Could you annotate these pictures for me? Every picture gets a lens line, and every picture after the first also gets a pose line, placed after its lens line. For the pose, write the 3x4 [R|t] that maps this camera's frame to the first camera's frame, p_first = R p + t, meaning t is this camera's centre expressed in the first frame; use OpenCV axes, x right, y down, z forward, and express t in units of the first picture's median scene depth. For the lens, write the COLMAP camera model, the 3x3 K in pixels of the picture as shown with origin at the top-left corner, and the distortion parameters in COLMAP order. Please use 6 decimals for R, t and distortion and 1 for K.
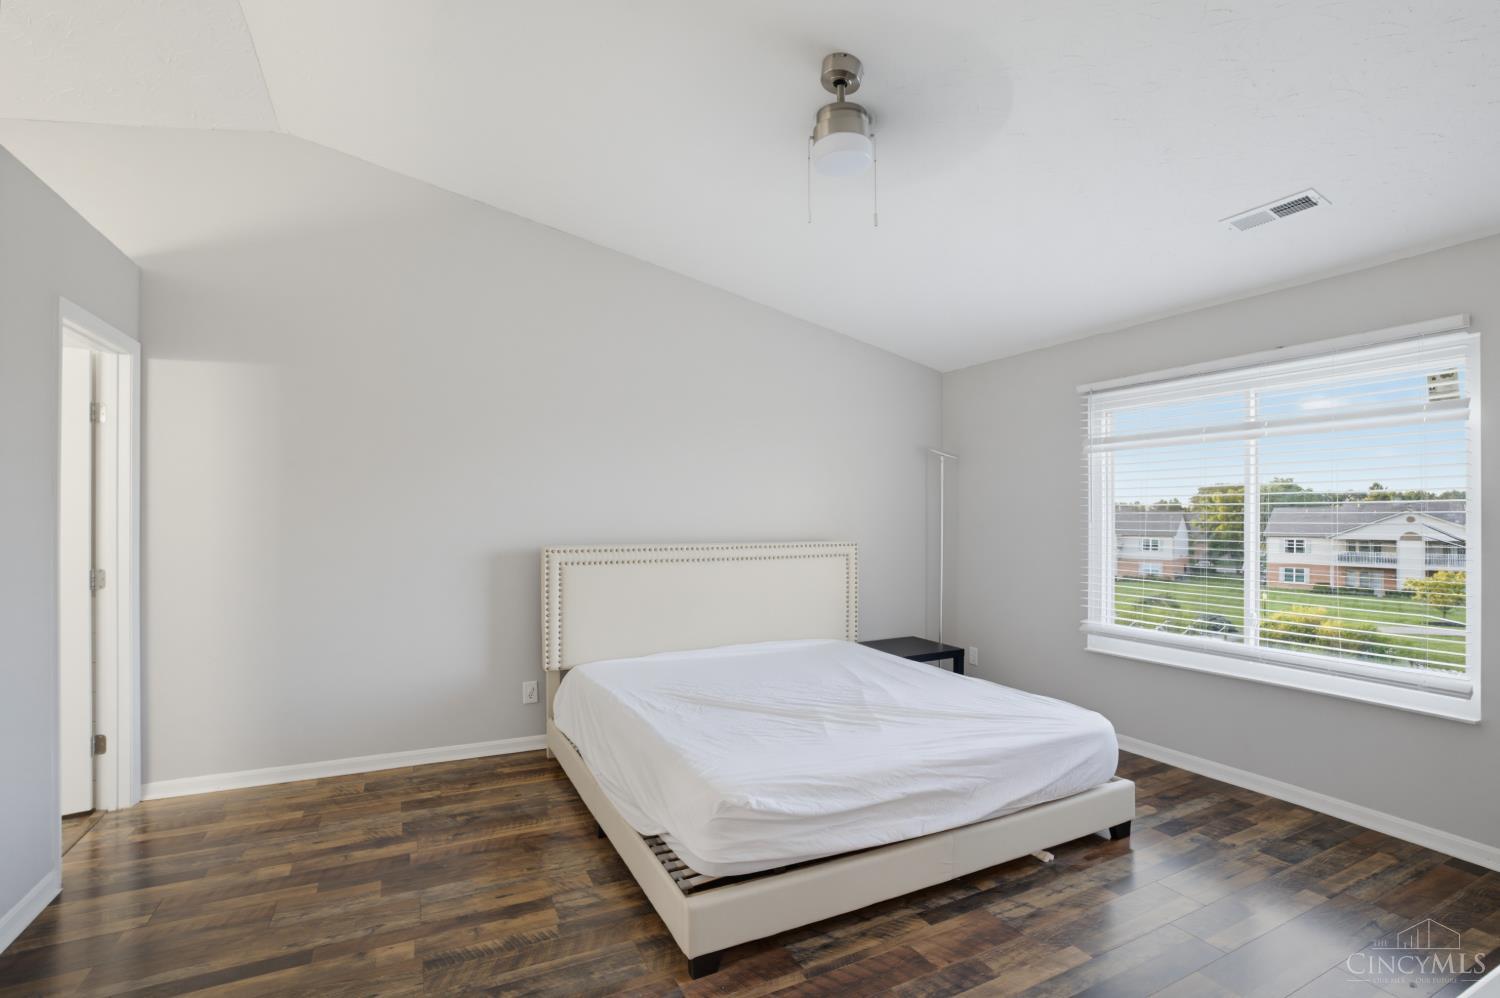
lens RADIAL K [[701.8, 0, 751.0], [0, 701.8, 520.3], [0, 0, 1]] dist [-0.049469, 0.026329]
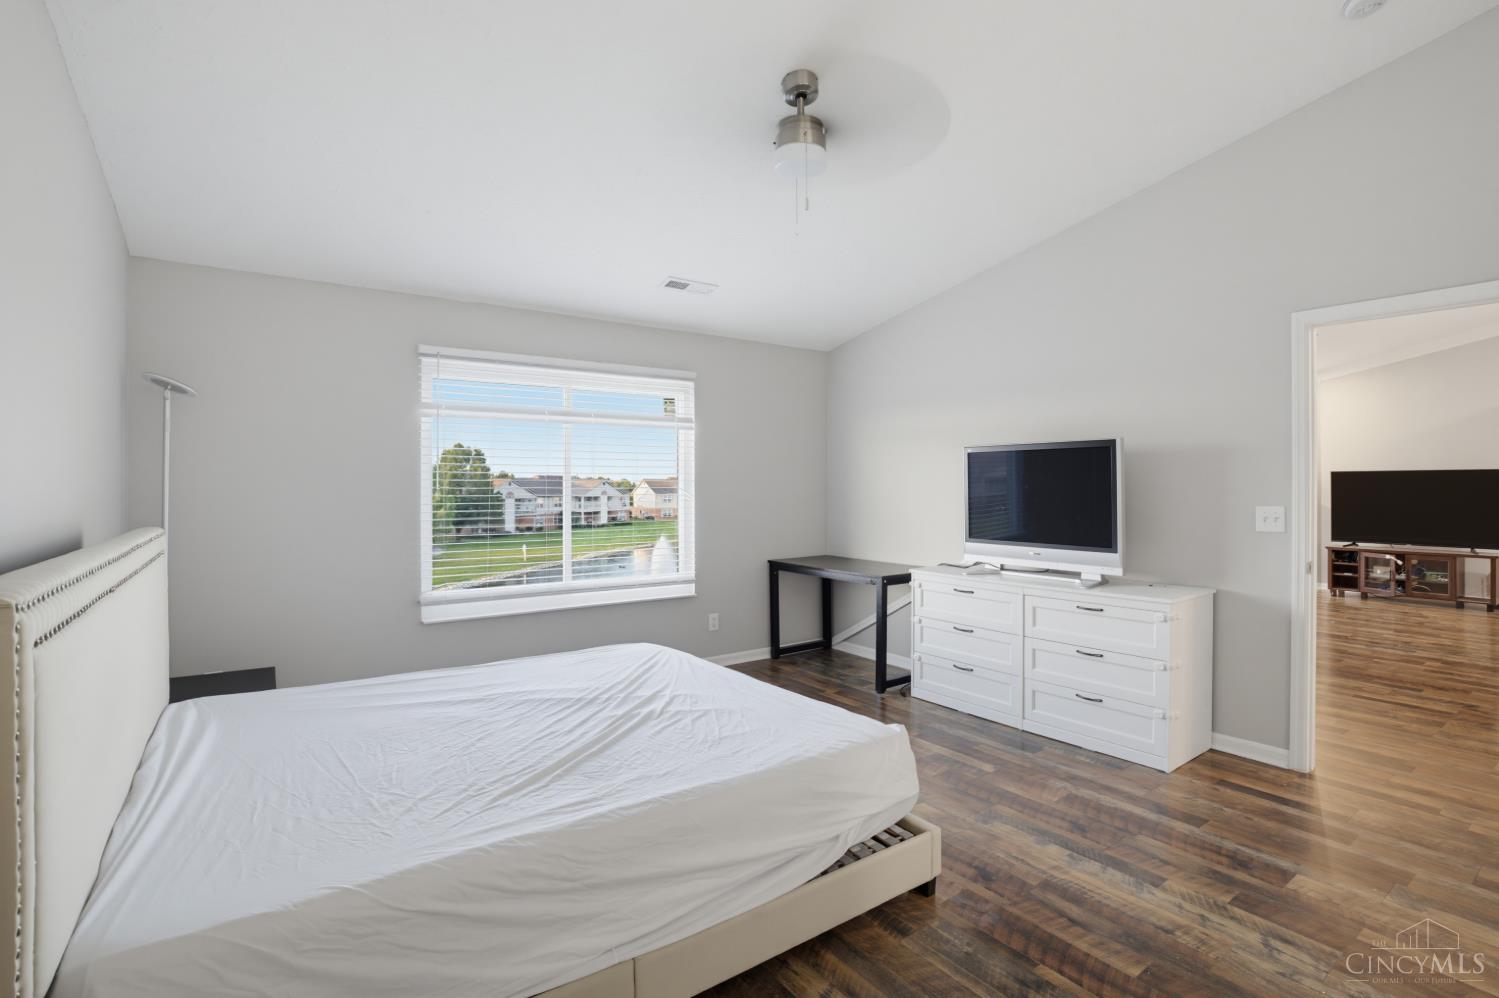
lens RADIAL K [[723.4, 0, 759.1], [0, 723.4, 489.1], [0, 0, 1]] dist [-0.078550, 0.029948]
pose [[-0.160224, -0.005170, 0.987067, -0.727951], [0.007306, 0.999953, 0.006423, -0.000209], [-0.987054, 0.008240, -0.160178, 0.913094]]
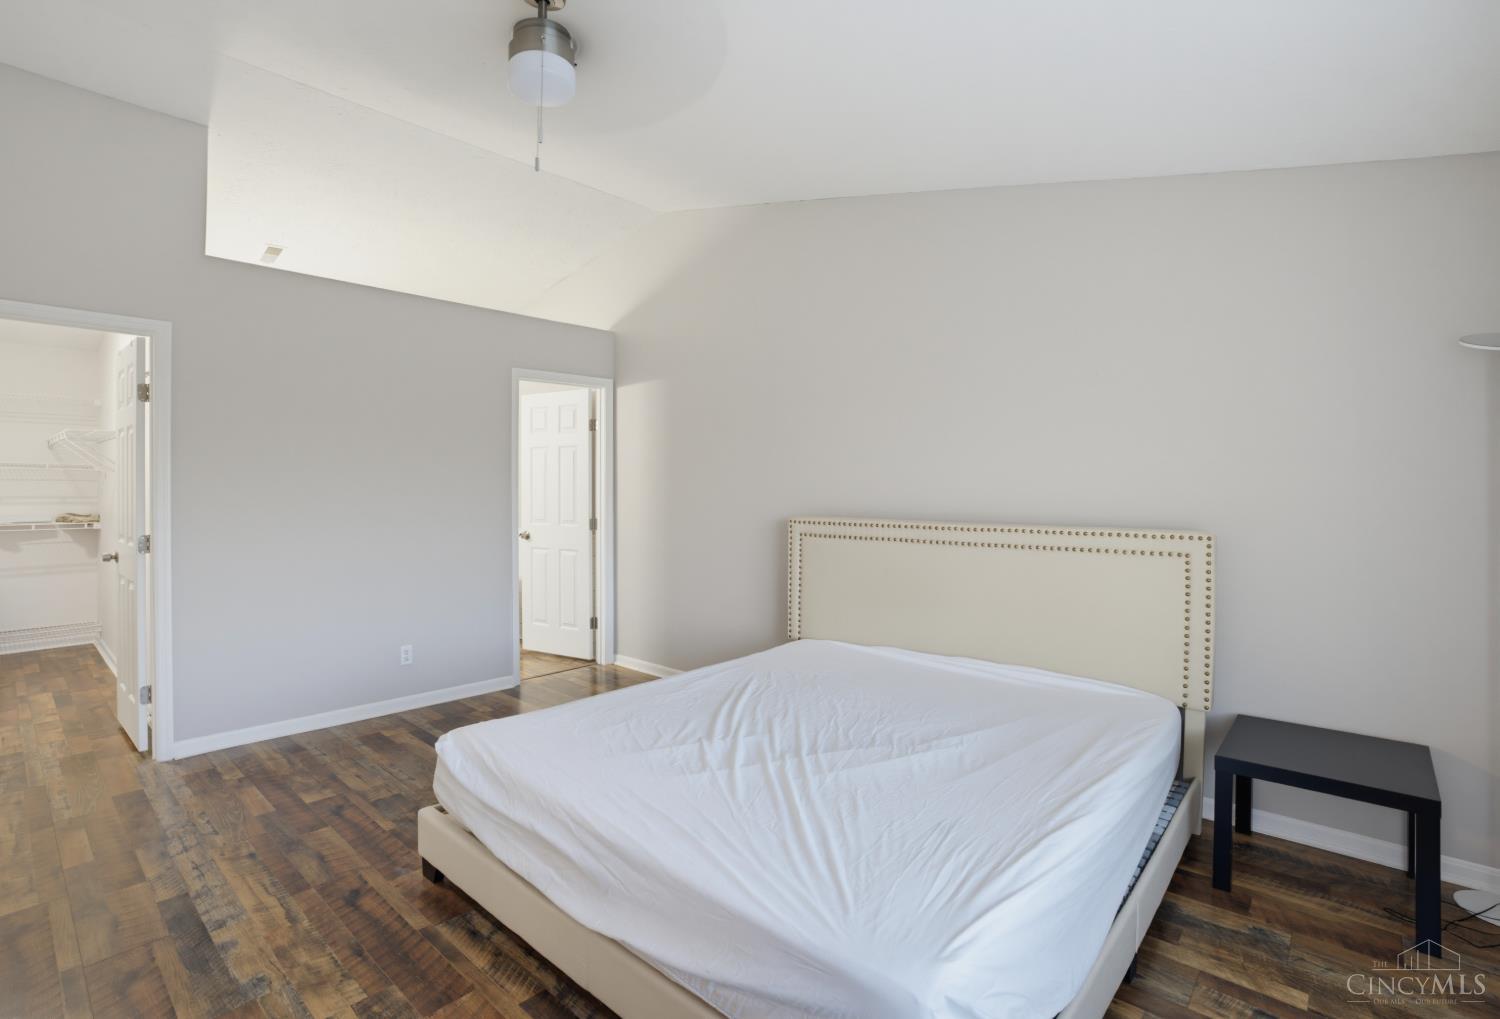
lens RADIAL K [[723.6, 0, 750.5], [0, 723.6, 482.8], [0, 0, 1]] dist [-0.017422, 0.000186]
pose [[0.375315, -0.004103, -0.926888, 0.798300], [-0.005791, 0.999960, -0.006771, -0.005062], [0.926879, 0.007909, 0.375276, 0.660491]]
